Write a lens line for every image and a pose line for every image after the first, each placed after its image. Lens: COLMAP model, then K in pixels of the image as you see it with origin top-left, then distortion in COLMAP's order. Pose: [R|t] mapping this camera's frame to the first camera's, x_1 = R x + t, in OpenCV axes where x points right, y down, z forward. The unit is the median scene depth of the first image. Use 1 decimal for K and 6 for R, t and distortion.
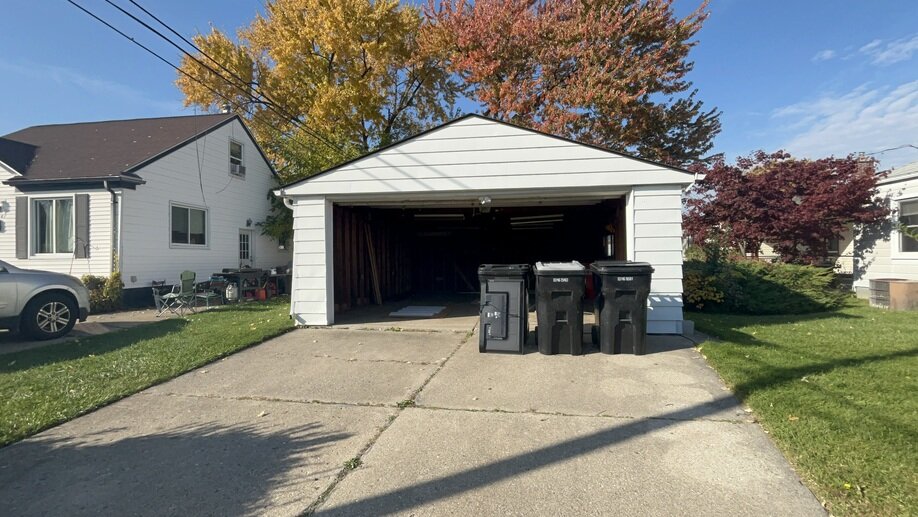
lens RADIAL K [[408.6, 0, 459.0], [0, 408.6, 258.5], [0, 0, 1]] dist [-0.008643, -0.001084]
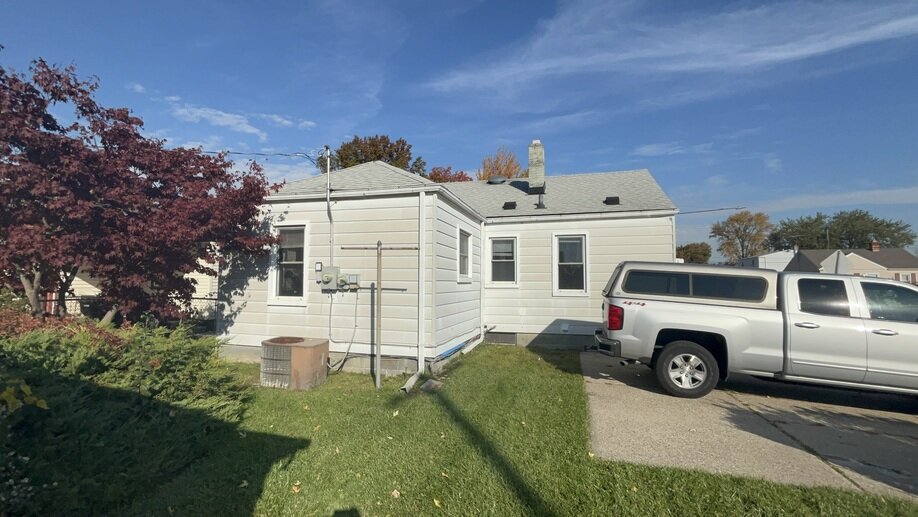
lens RADIAL K [[422.9, 0, 459.0], [0, 422.9, 258.5], [0, 0, 1]] dist [-0.003034, -0.000370]
pose [[0.160495, 0.067718, 0.984711, 0.340441], [-0.005179, 0.997688, -0.067766, -0.030382], [-0.987023, 0.005776, 0.160475, 0.498853]]
